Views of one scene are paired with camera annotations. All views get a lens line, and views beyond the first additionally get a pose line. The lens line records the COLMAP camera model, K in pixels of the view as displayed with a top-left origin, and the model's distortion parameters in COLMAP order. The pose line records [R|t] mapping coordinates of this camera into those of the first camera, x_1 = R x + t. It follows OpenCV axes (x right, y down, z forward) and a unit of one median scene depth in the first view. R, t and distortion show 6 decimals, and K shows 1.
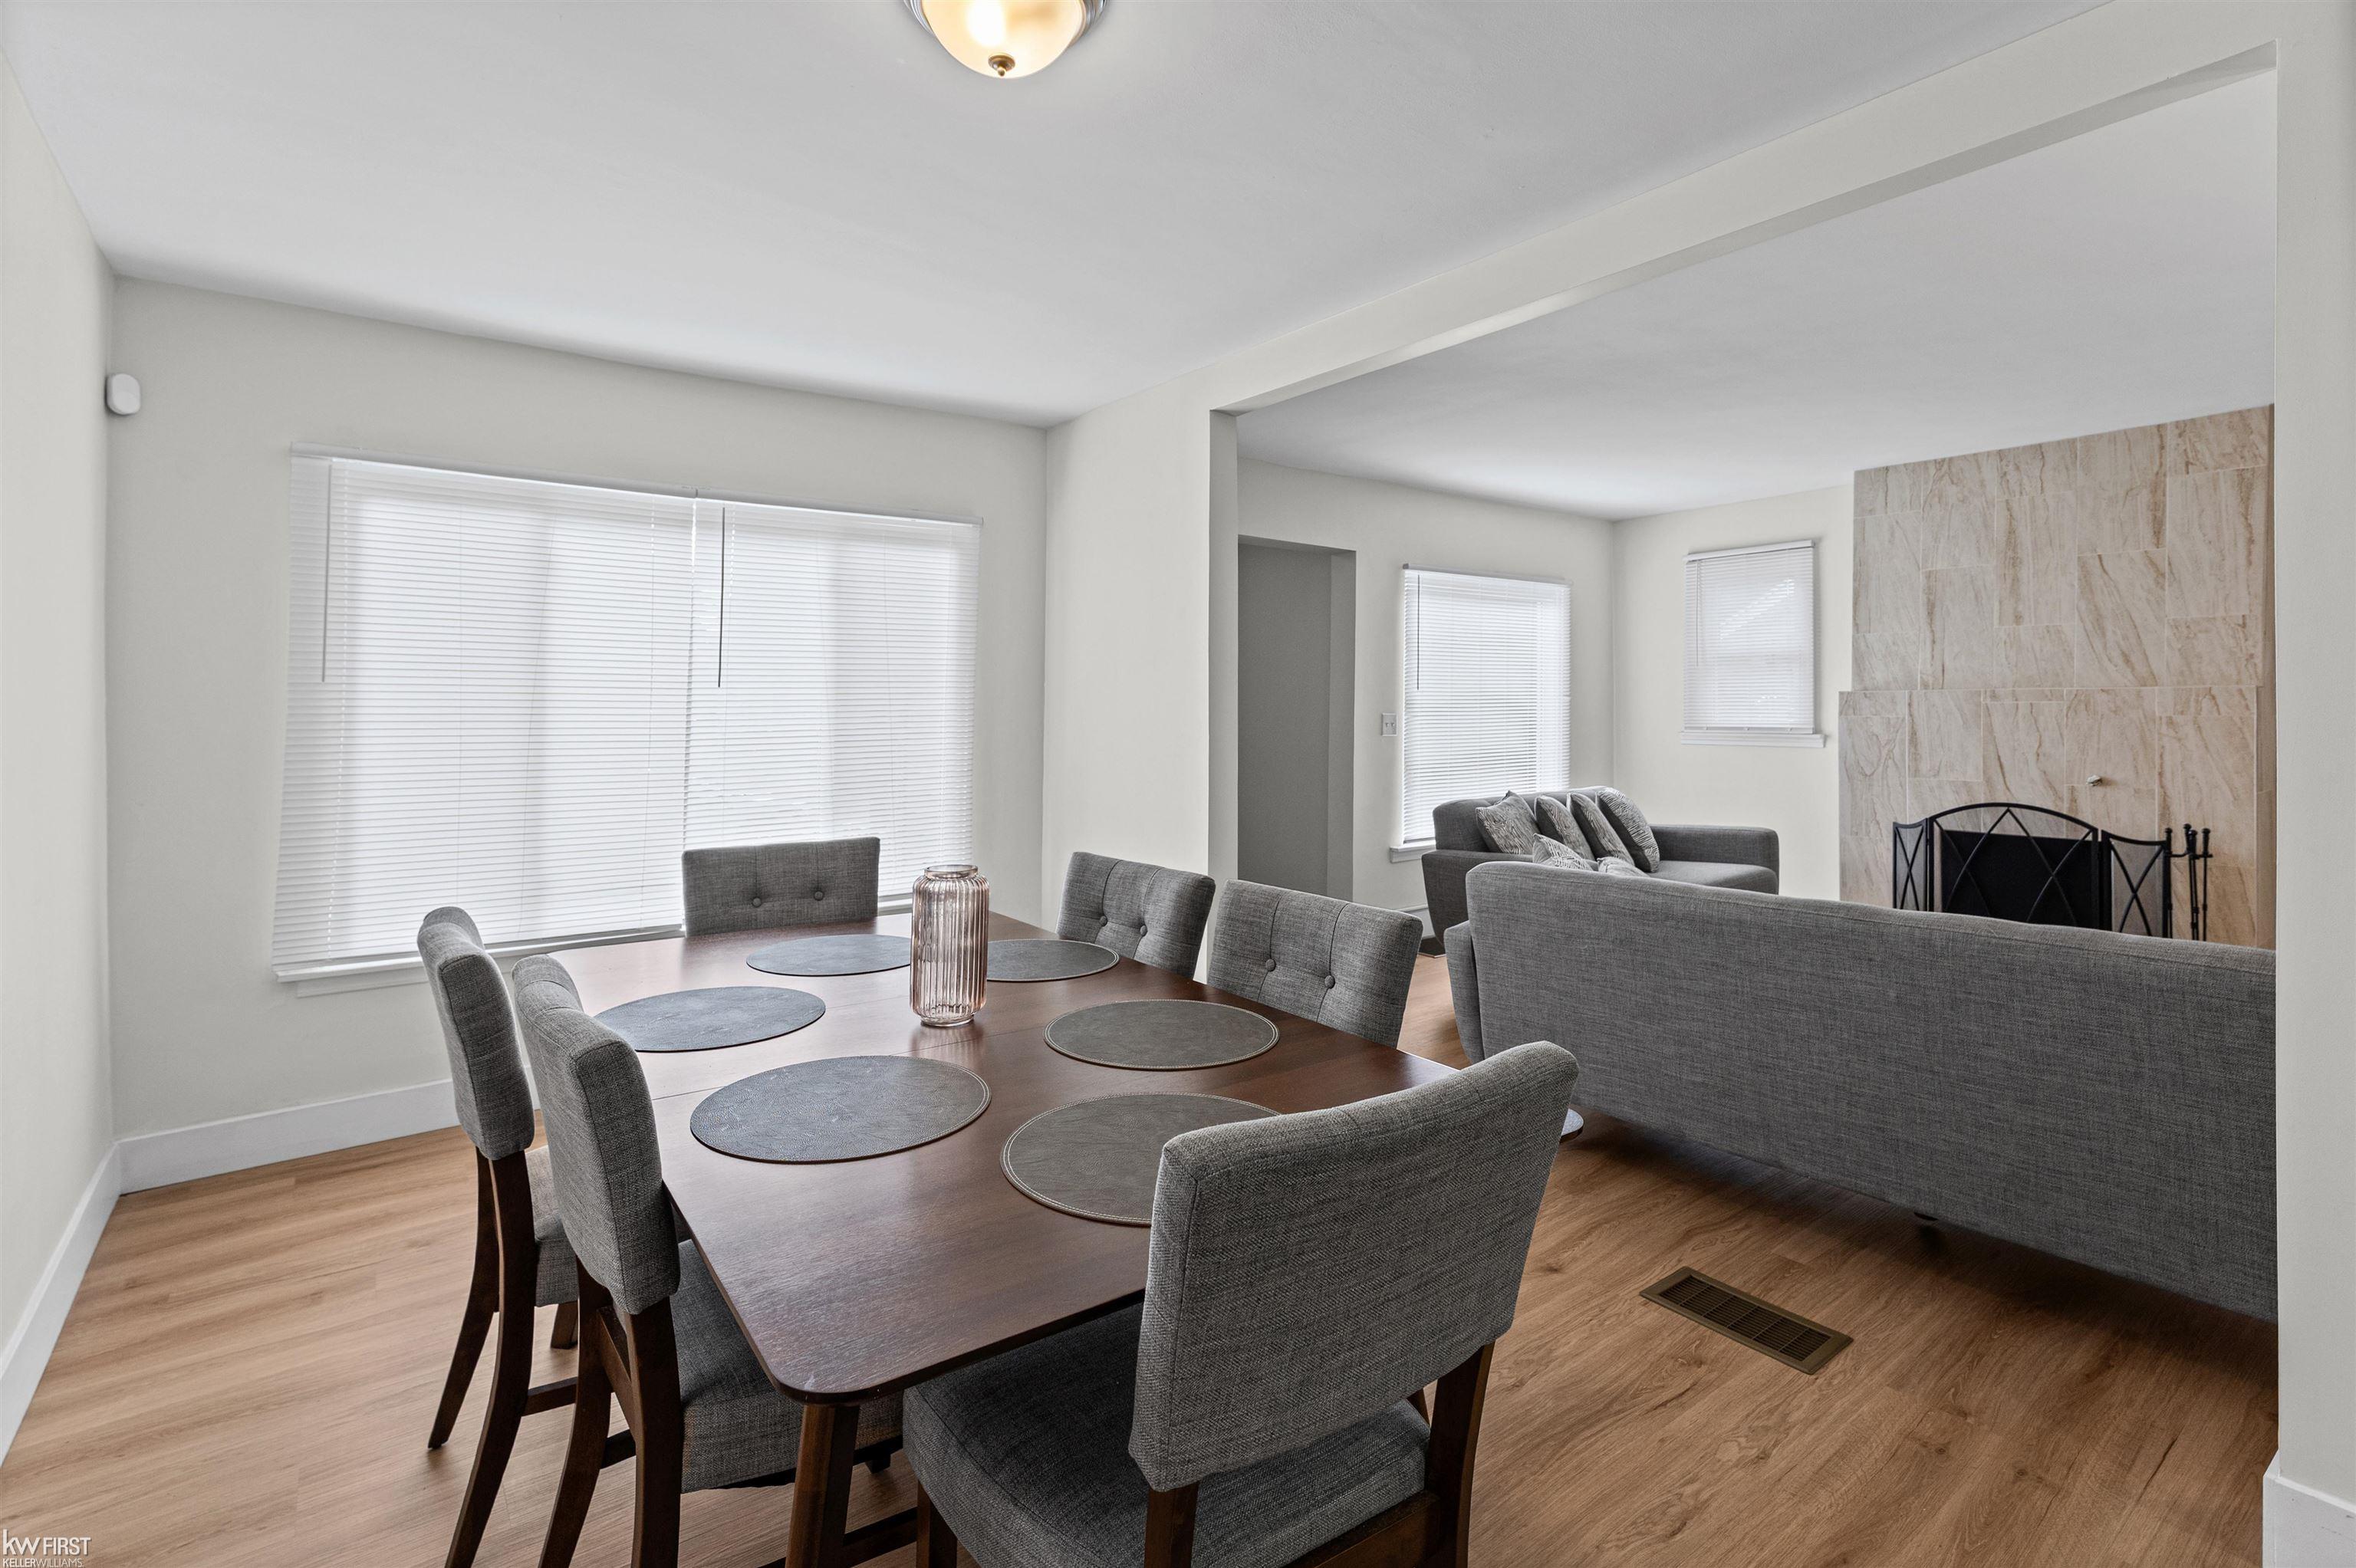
lens RADIAL K [[1092.5, 0, 1145.5], [0, 1092.5, 719.5], [0, 0, 1]] dist [0.000213, -0.000113]
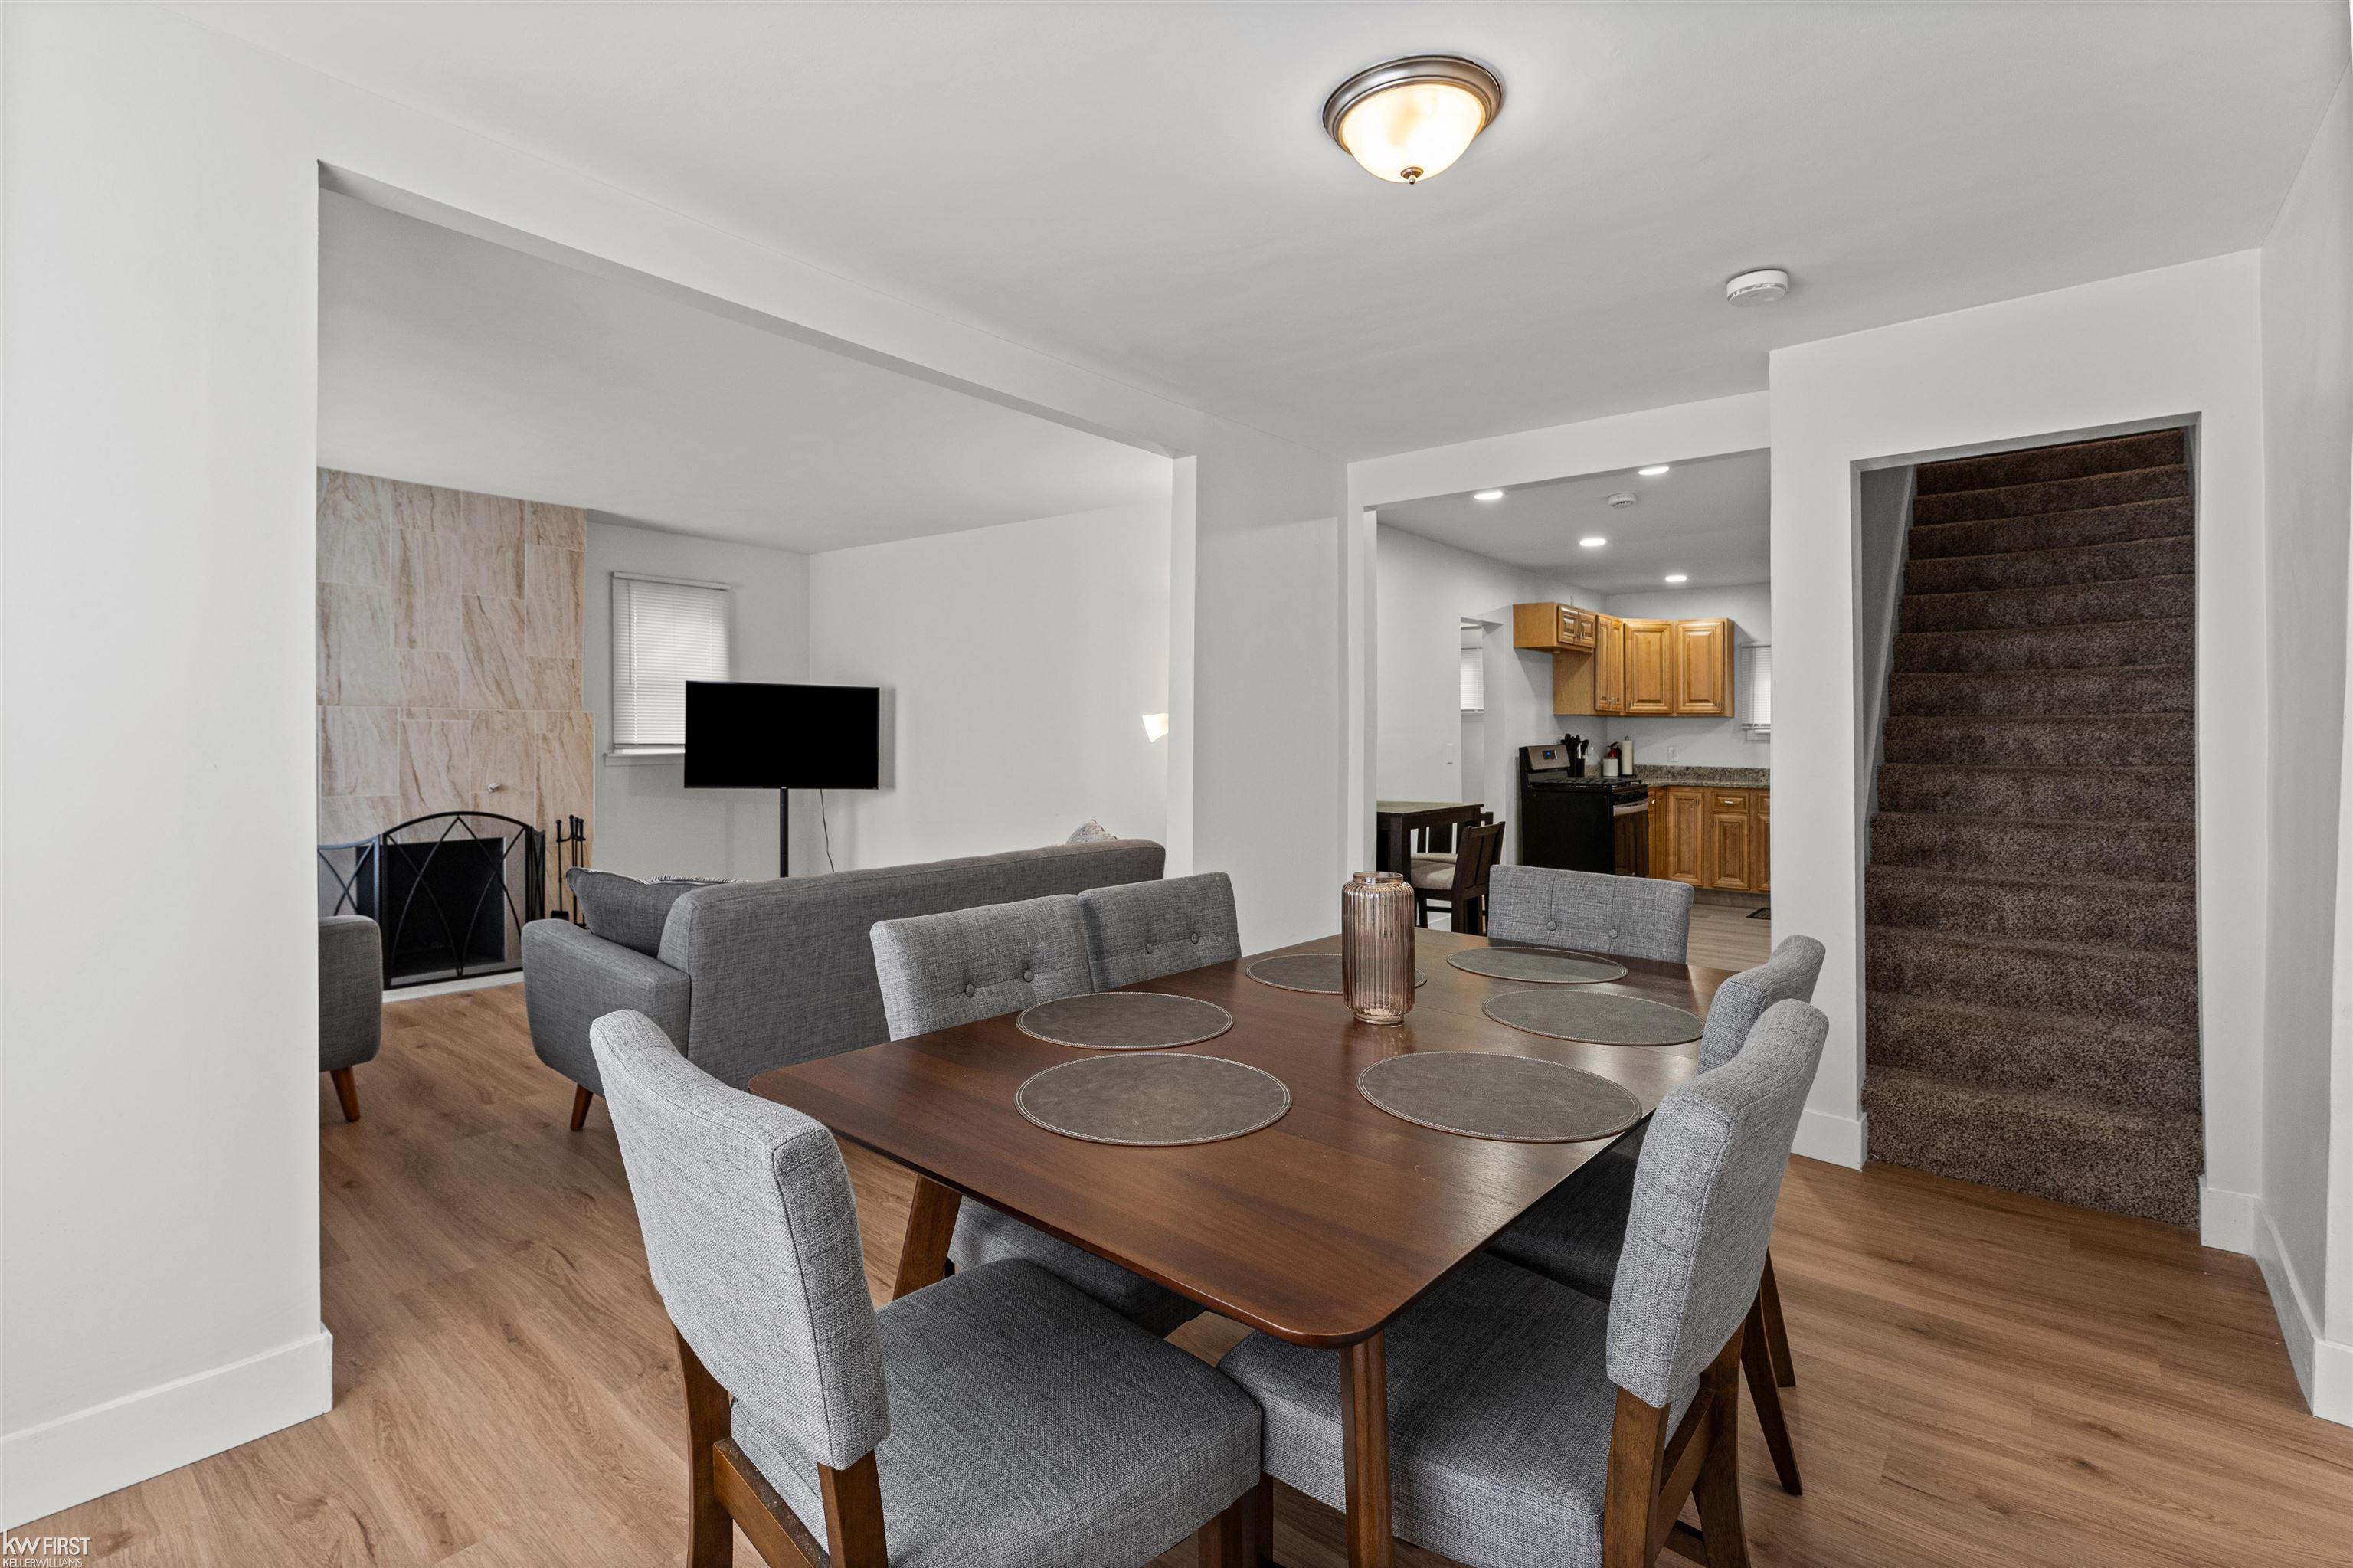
lens RADIAL K [[1079.6, 0, 1167.2], [0, 1079.6, 730.4], [0, 0, 1]] dist [0.009150, 0.000565]
pose [[-0.234134, 0.006148, 0.972185, -0.423999], [0.001378, 0.999981, -0.005992, 0.001913], [-0.972203, -0.000063, -0.234138, 0.538225]]
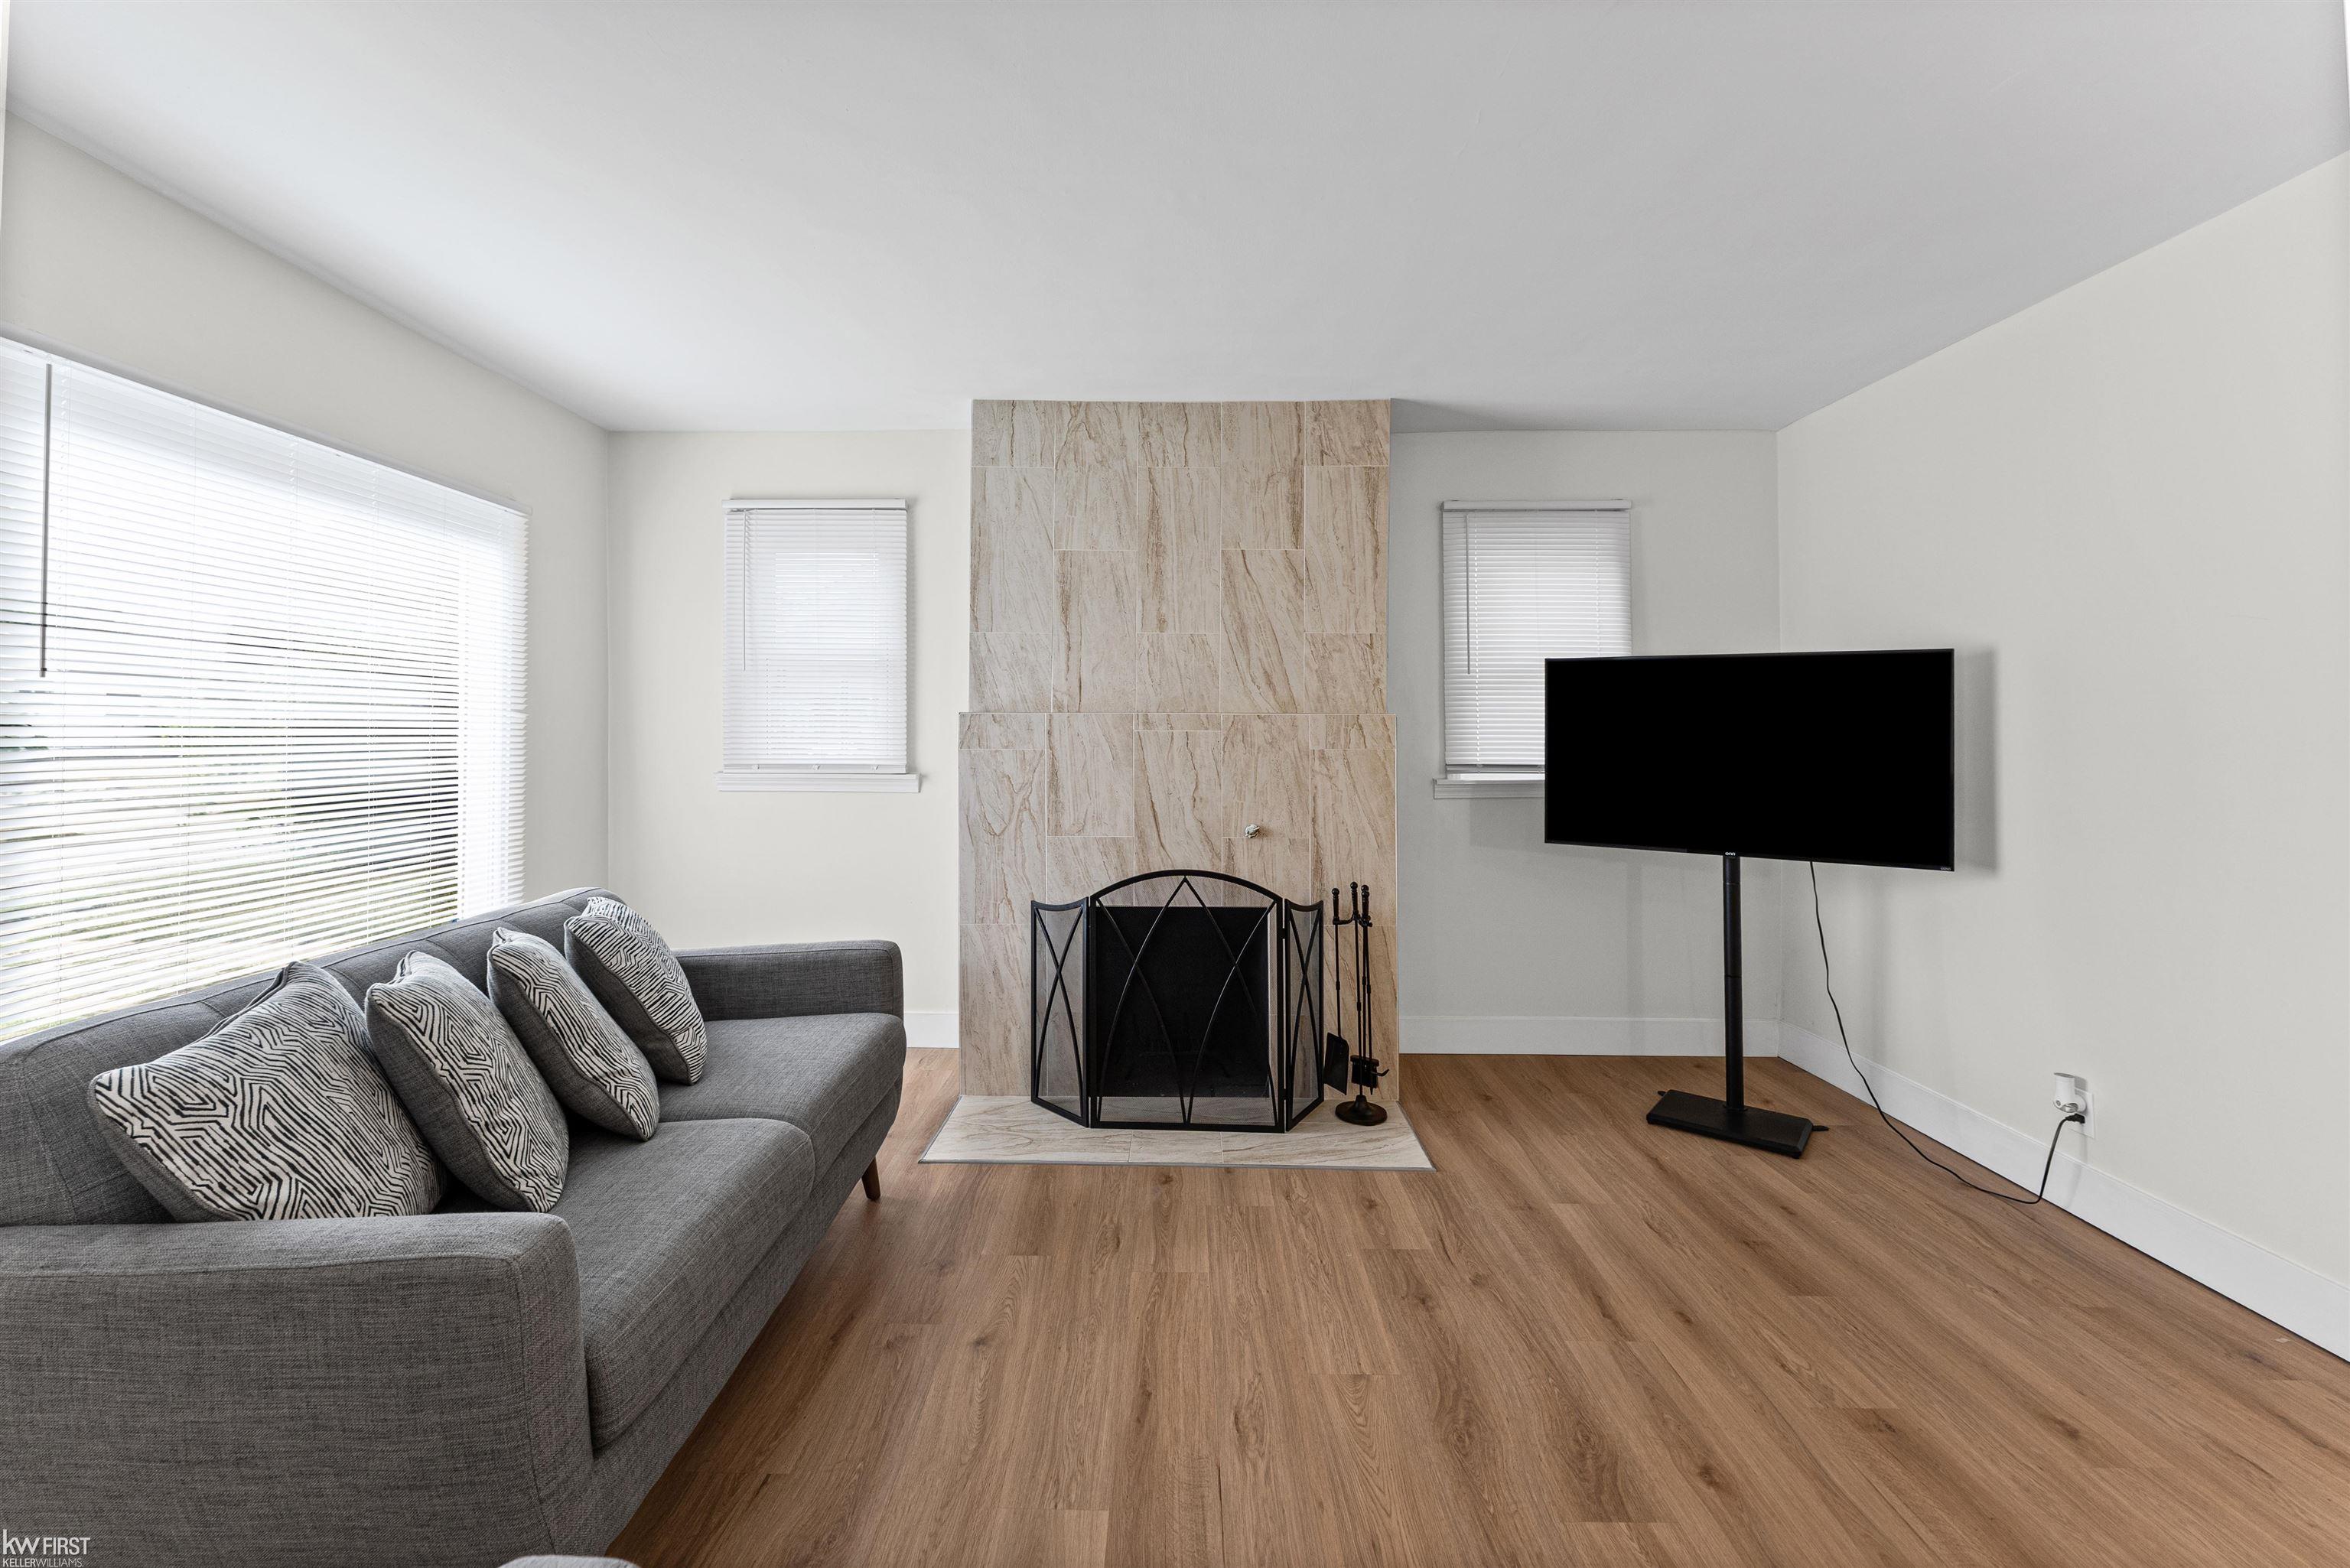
lens RADIAL K [[966.6, 0, 1160.3], [0, 966.6, 737.1], [0, 0, 1]] dist [-0.000633, -0.000486]
pose [[0.603472, 0.008357, 0.797341, 0.258299], [0.000932, 0.999937, -0.011186, -0.004085], [-0.797384, 0.007493, 0.603426, 0.601302]]
